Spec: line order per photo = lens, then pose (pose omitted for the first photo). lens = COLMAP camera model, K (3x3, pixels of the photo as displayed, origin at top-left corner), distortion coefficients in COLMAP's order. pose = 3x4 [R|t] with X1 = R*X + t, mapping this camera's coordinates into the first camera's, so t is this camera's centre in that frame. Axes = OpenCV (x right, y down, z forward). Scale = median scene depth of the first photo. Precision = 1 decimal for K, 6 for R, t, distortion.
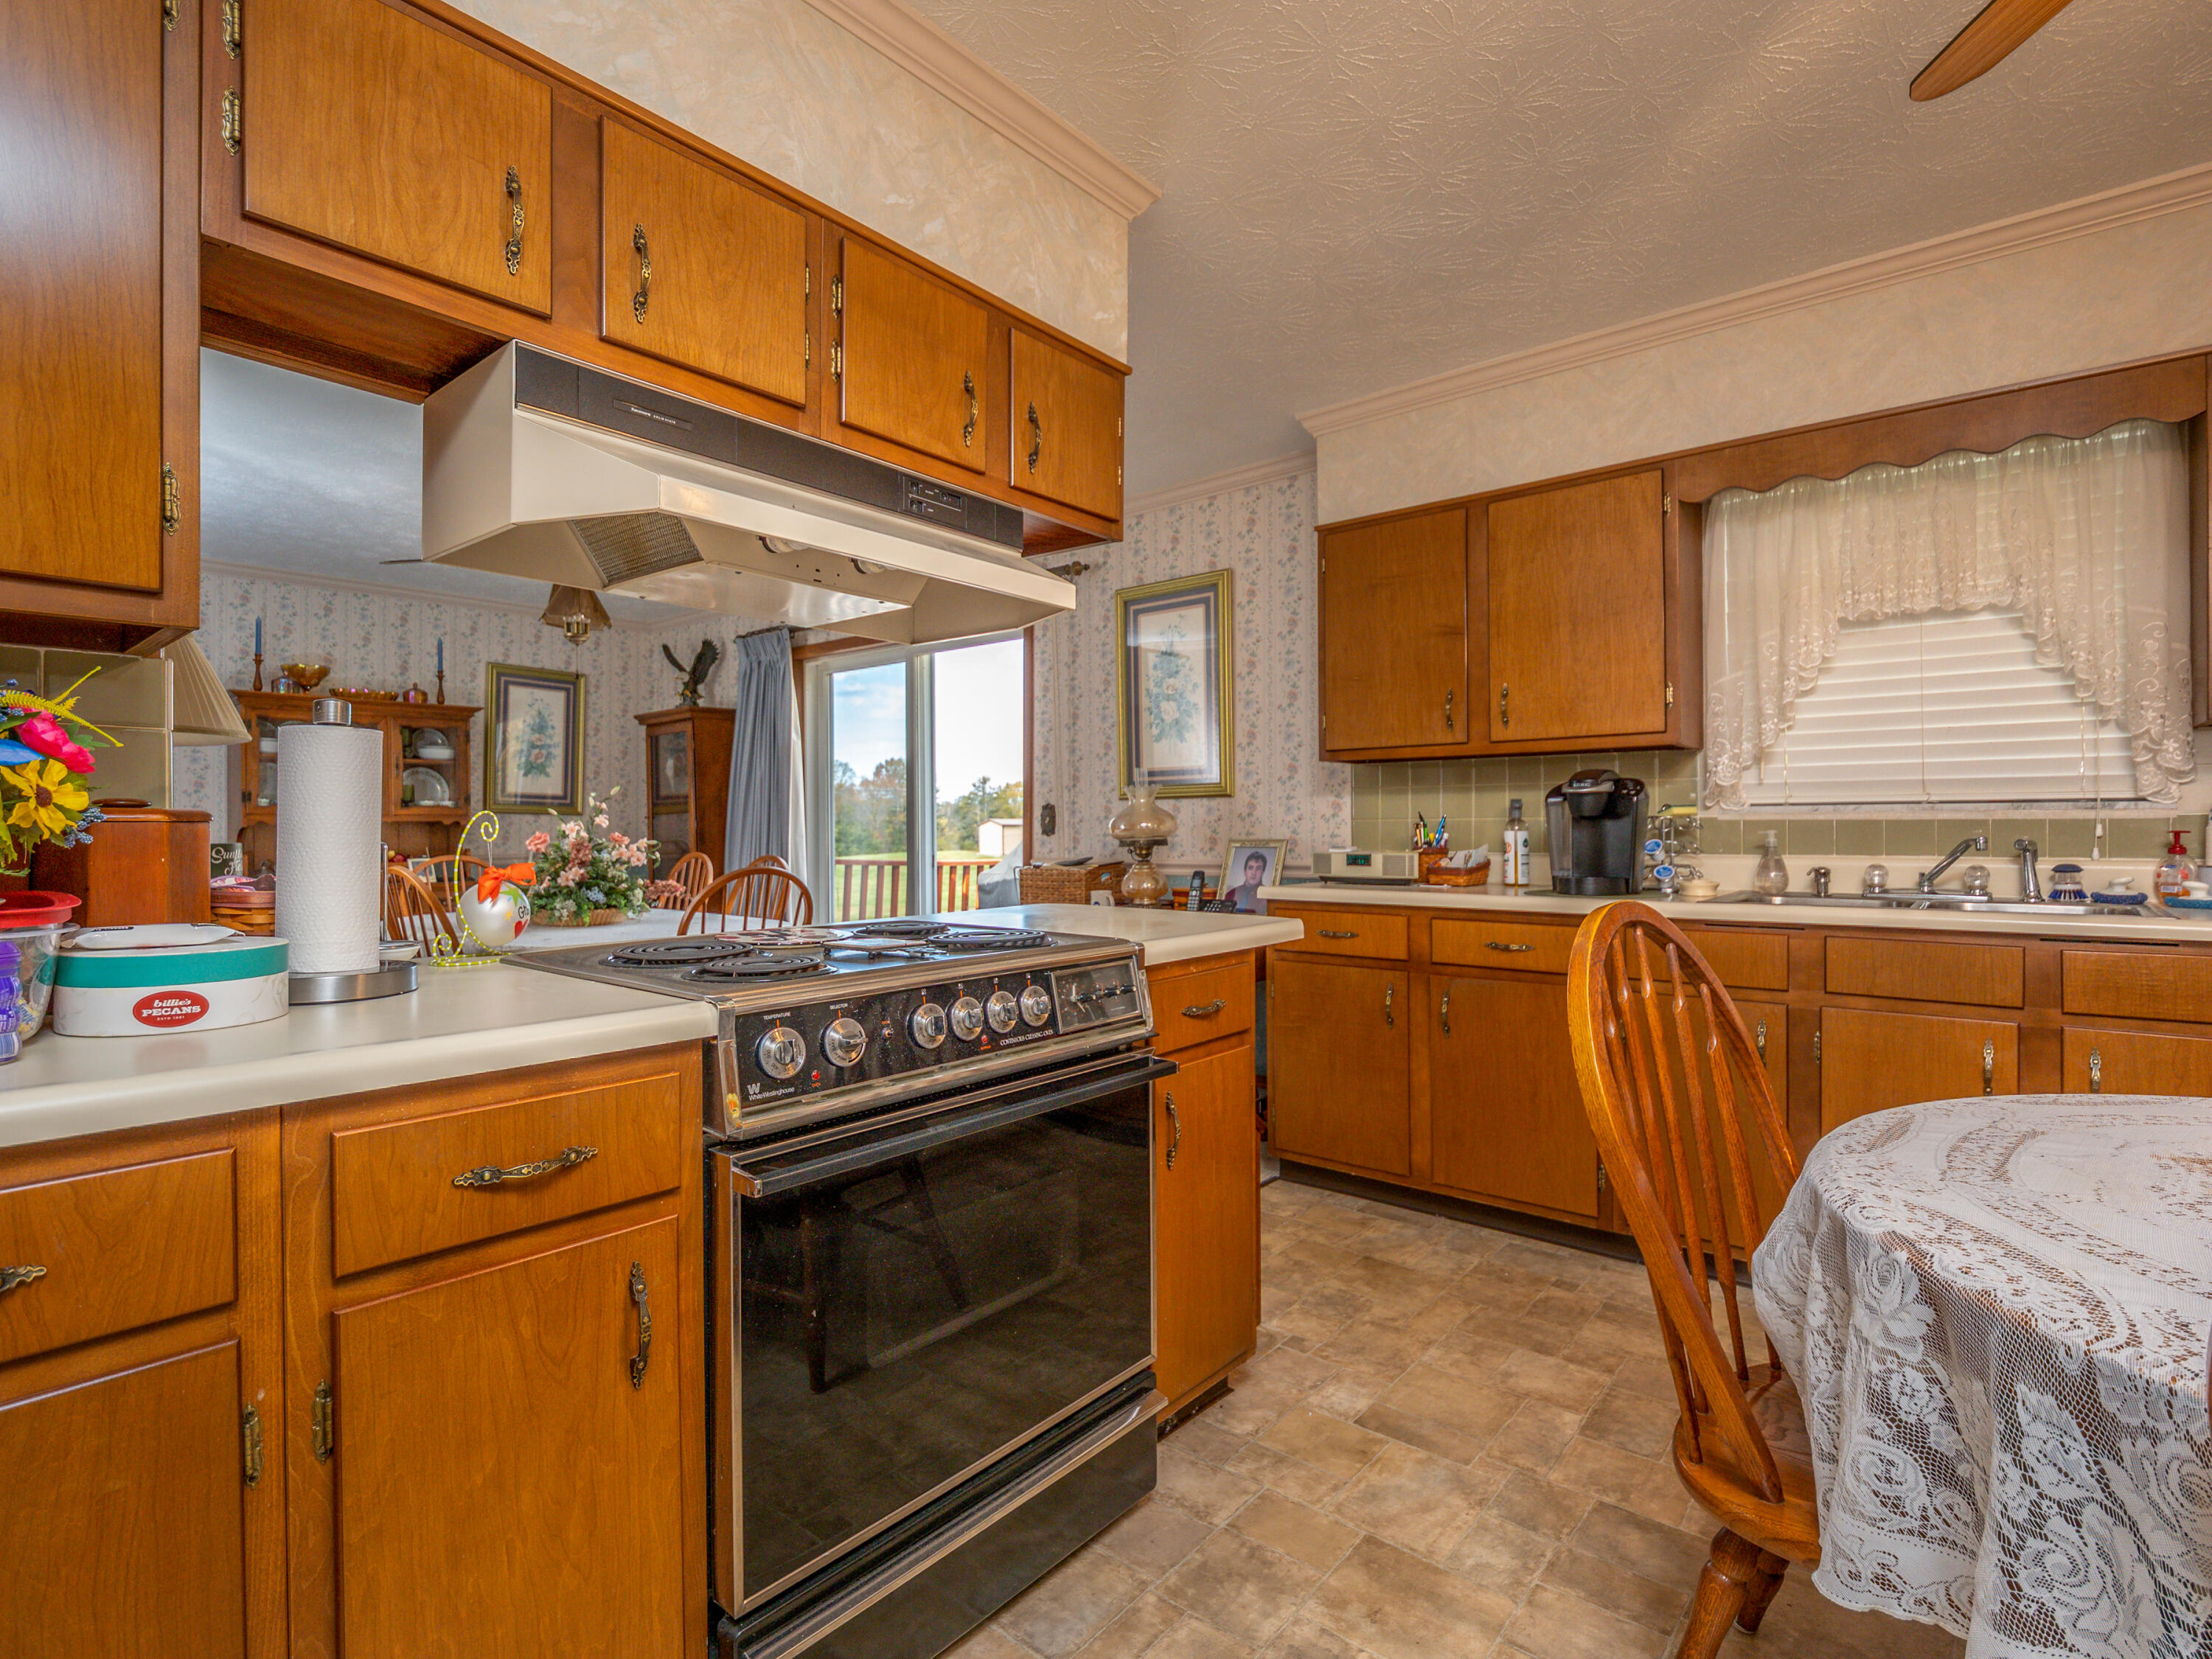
lens RADIAL K [[1070.6, 0, 1099.1], [0, 1070.6, 827.7], [0, 0, 1]] dist [-0.016369, 0.000518]
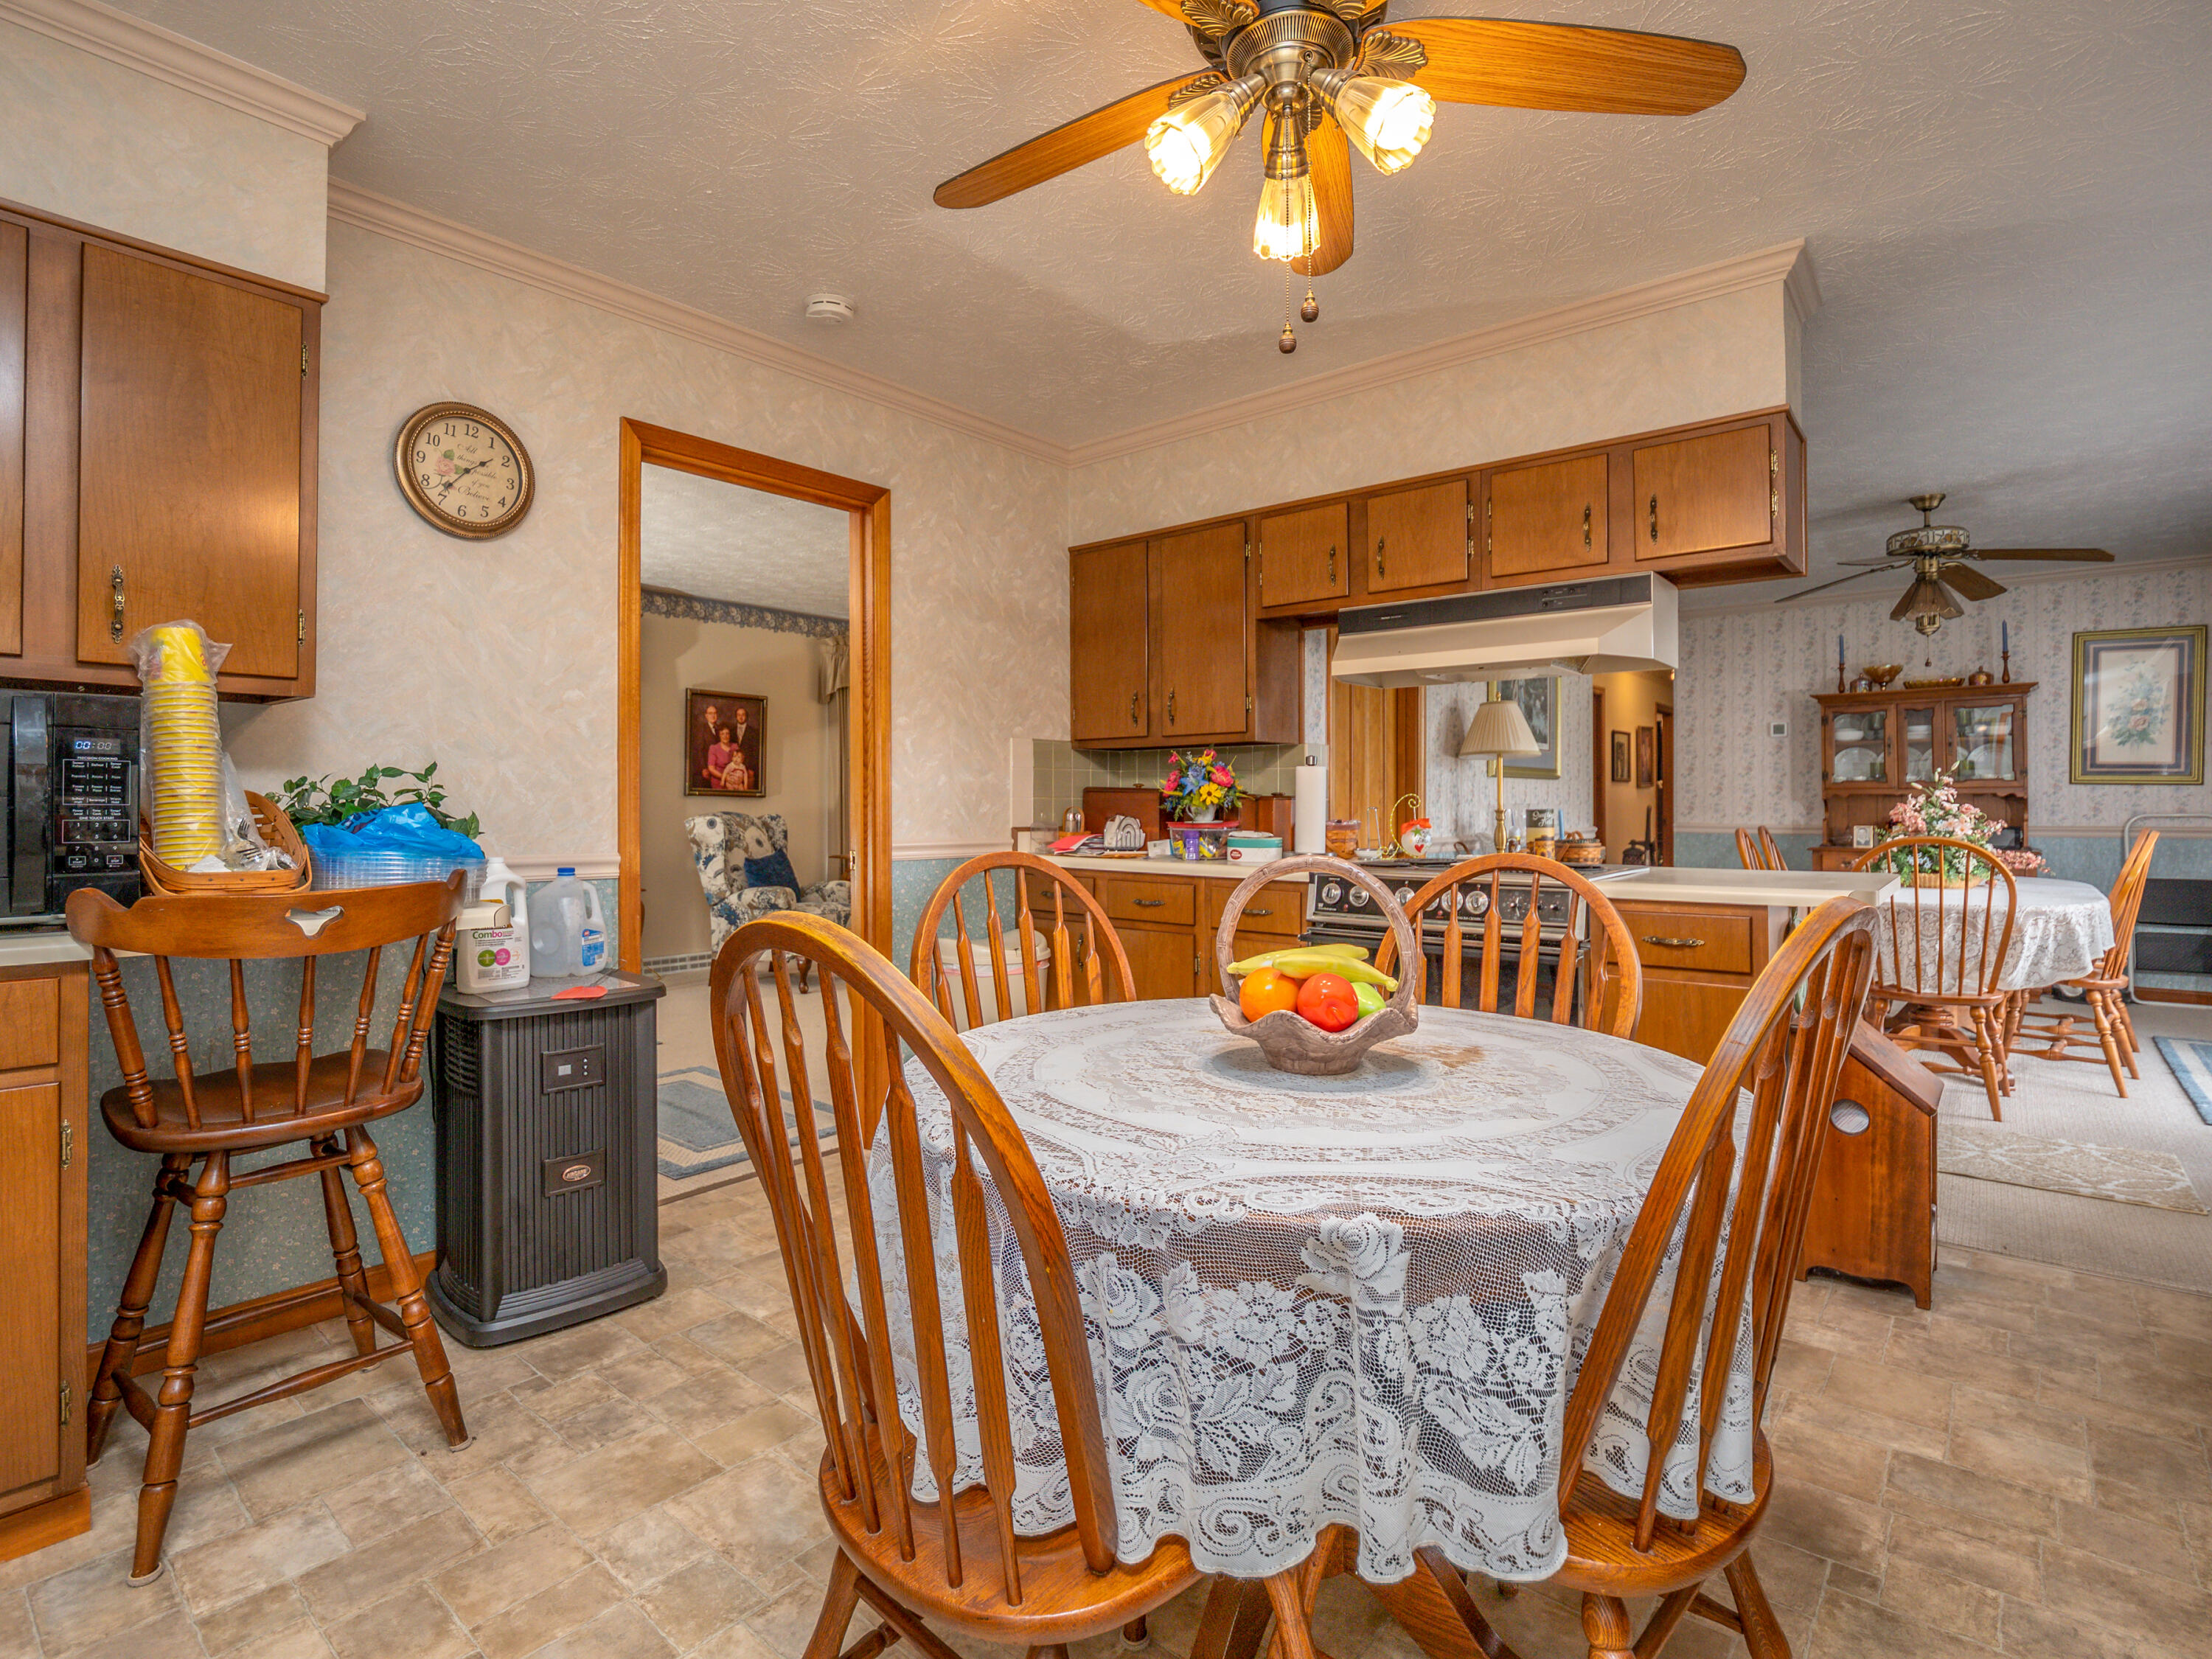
lens RADIAL K [[1089.1, 0, 1109.7], [0, 1089.1, 791.1], [0, 0, 1]] dist [-0.000436, 0.000144]
pose [[0.006407, -0.007353, -0.999952, 0.973766], [0.001903, 0.999971, -0.007341, -0.004068], [0.999978, -0.001856, 0.006421, 0.206499]]
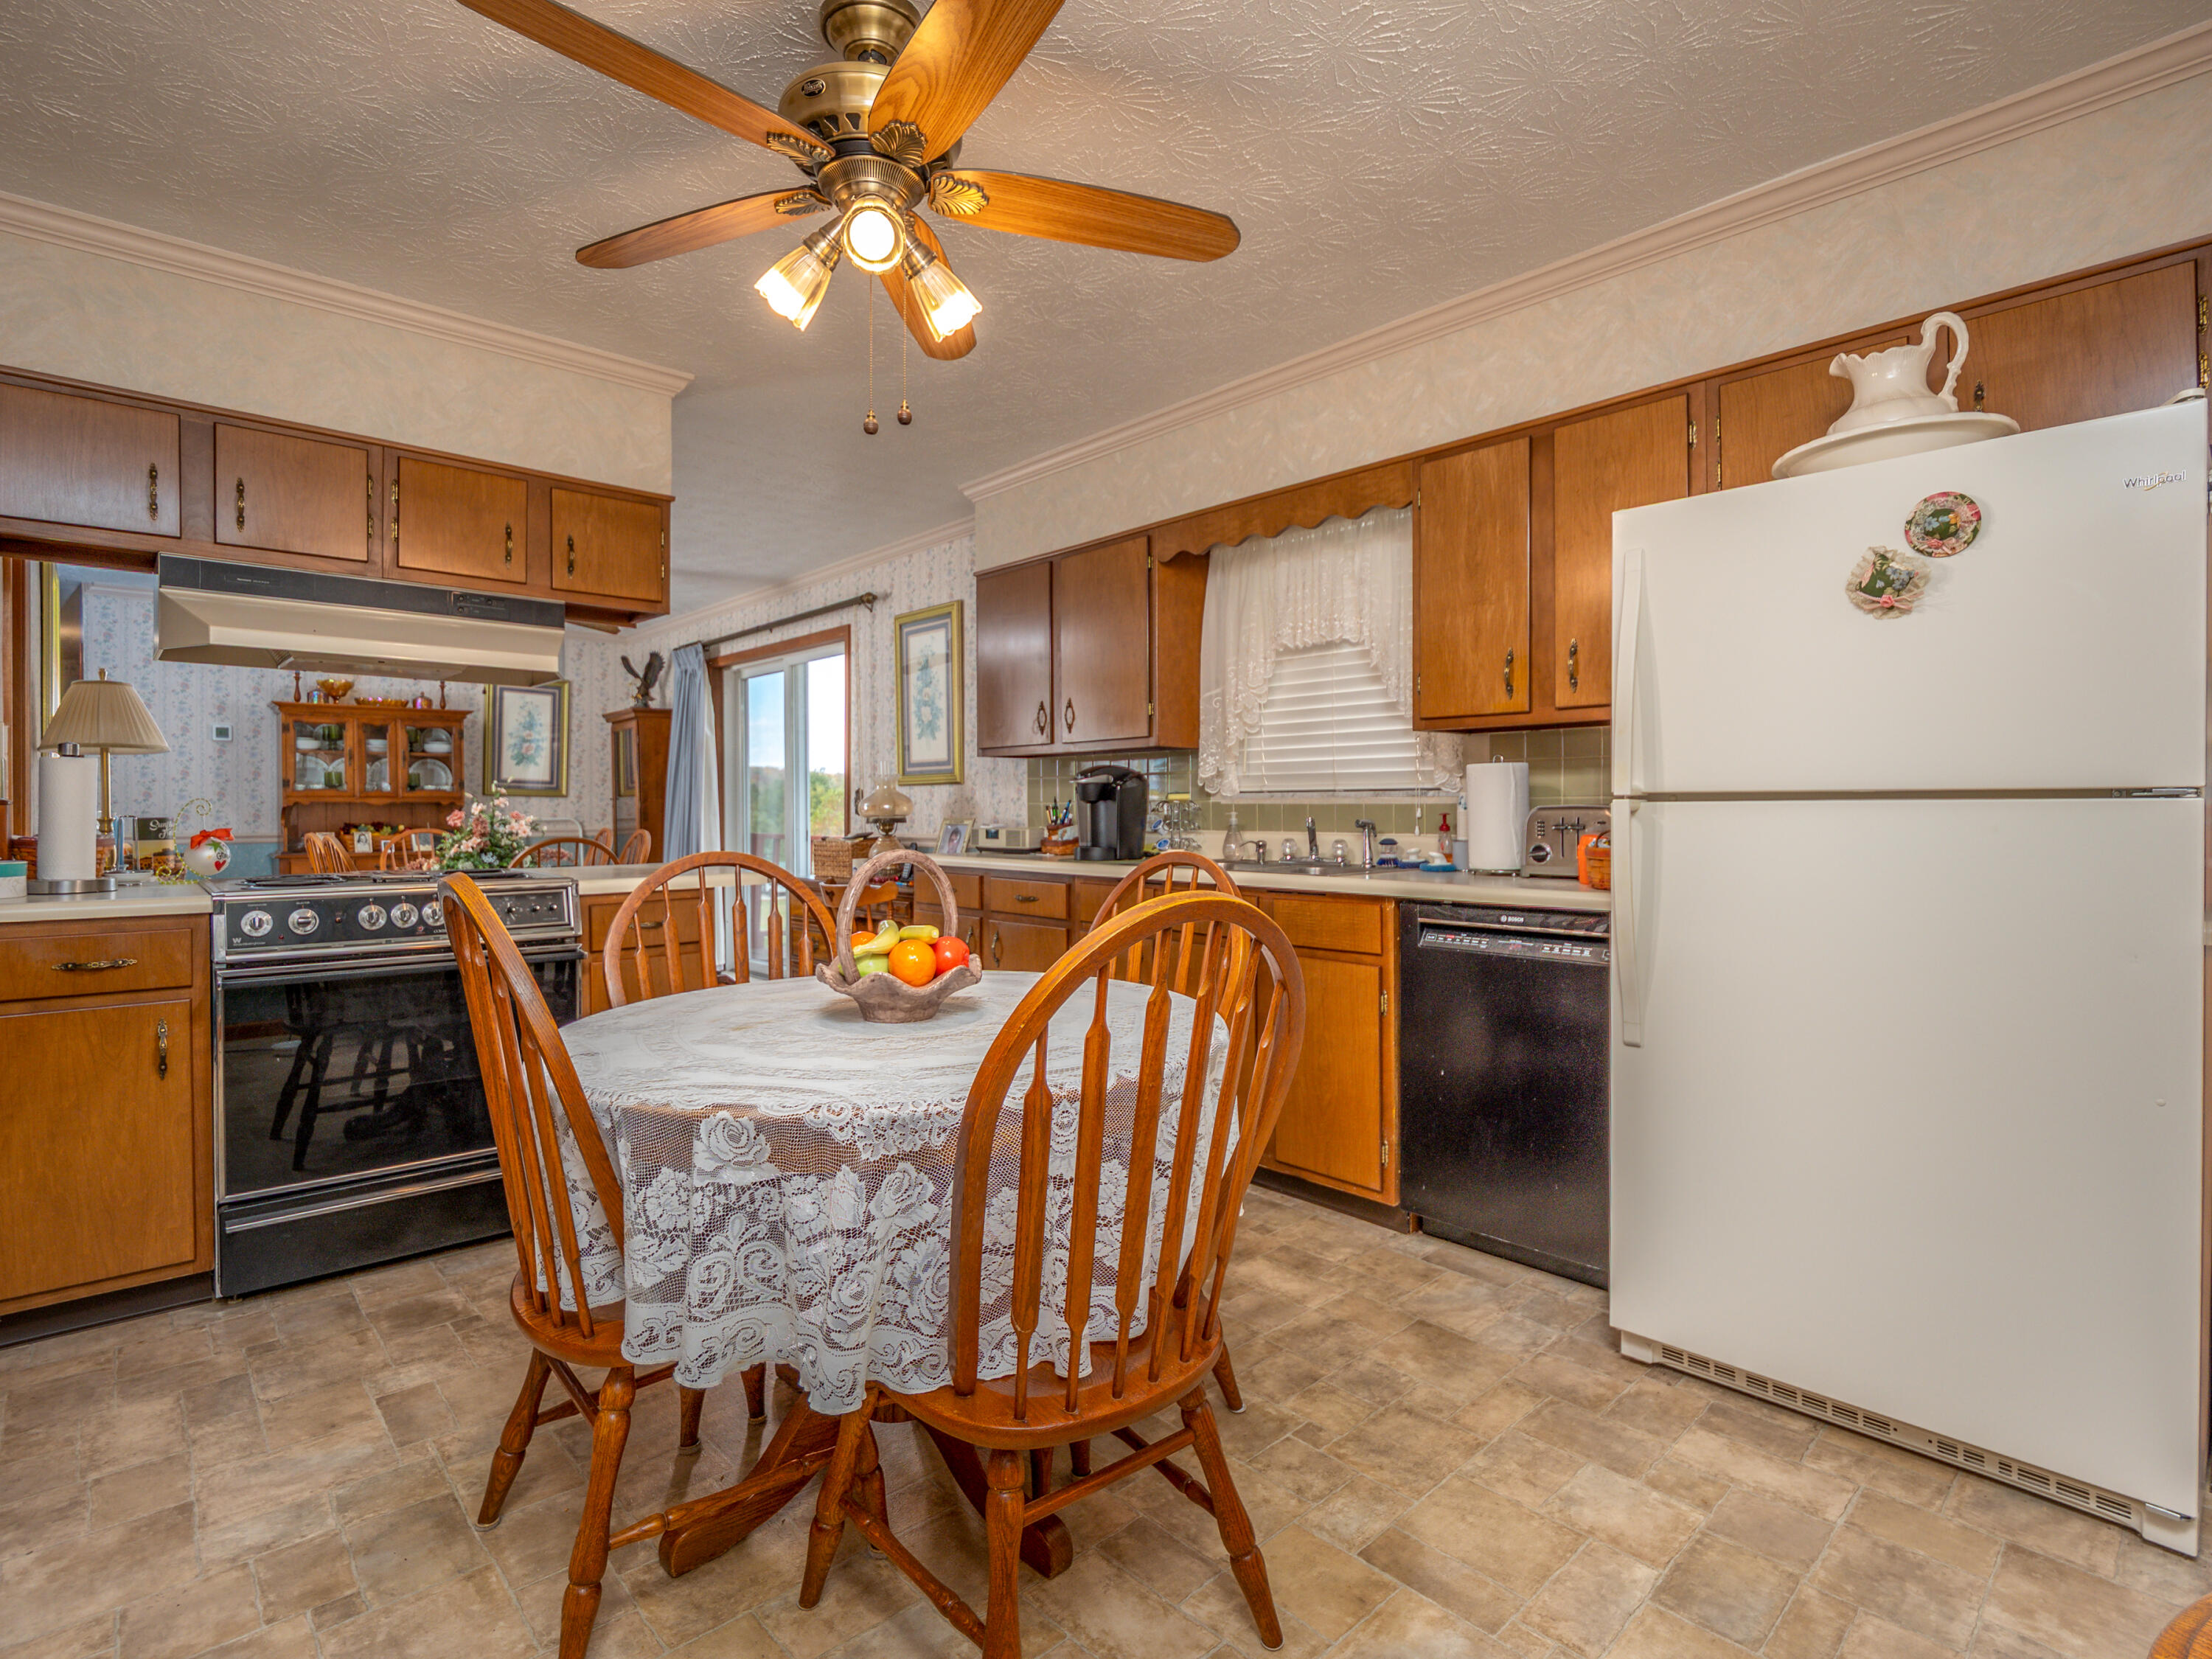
lens RADIAL K [[1076.6, 0, 1099.9], [0, 1076.6, 816.3], [0, 0, 1]] dist [-0.016264, 0.000185]
pose [[0.992220, 0.003475, -0.124448, 0.648713], [-0.002491, 0.999964, 0.008058, -0.002619], [0.124471, -0.007685, 0.992193, -0.326482]]
